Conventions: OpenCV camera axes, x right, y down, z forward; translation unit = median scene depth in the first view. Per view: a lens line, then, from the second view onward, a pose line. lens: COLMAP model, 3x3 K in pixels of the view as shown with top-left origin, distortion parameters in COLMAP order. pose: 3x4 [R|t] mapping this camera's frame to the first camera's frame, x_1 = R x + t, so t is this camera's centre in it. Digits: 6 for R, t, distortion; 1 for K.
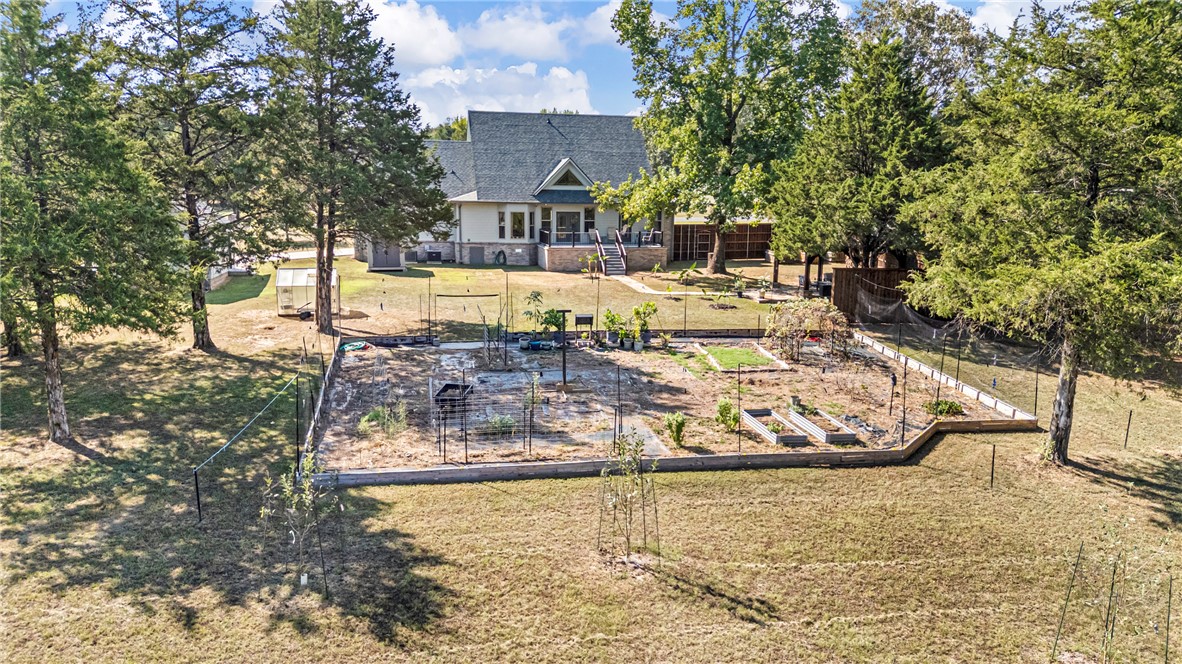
lens RADIAL K [[848.0, 0, 591.0], [0, 848.0, 332.0], [0, 0, 1]] dist [0.073758, -0.000153]
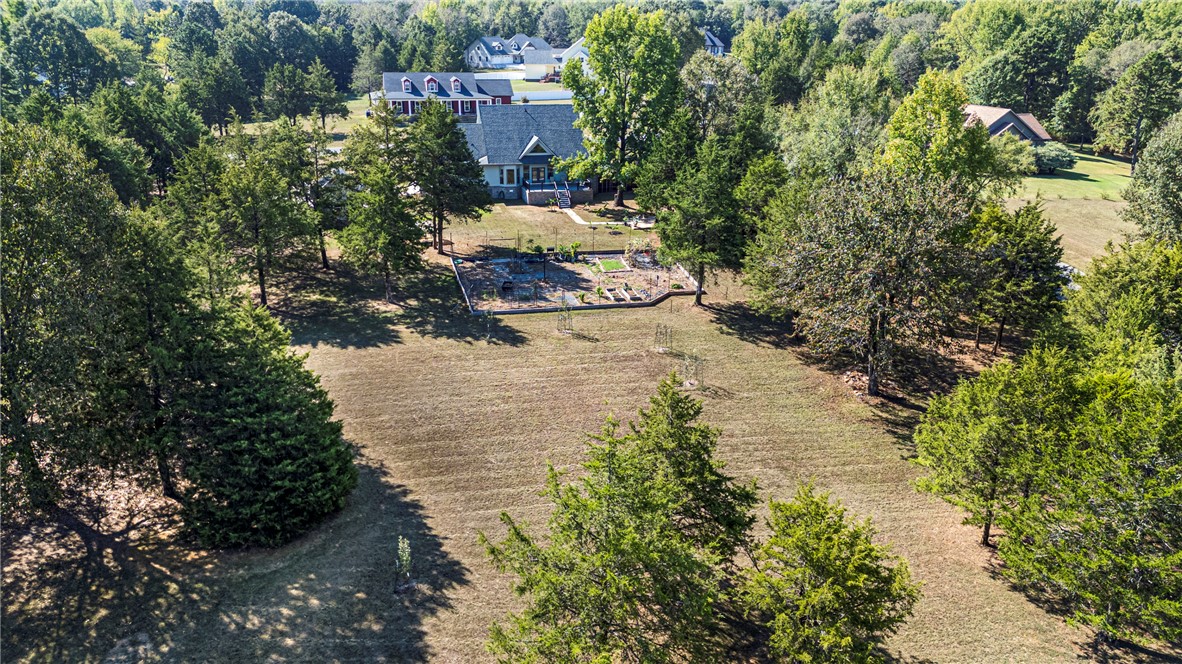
lens RADIAL K [[844.2, 0, 596.8], [0, 844.2, 330.5], [0, 0, 1]] dist [0.048760, -0.057126]
pose [[0.998274, -0.017960, 0.055906, -0.016345], [0.007274, 0.982568, 0.185762, -0.237876], [-0.058268, -0.185035, 0.981003, -1.454948]]
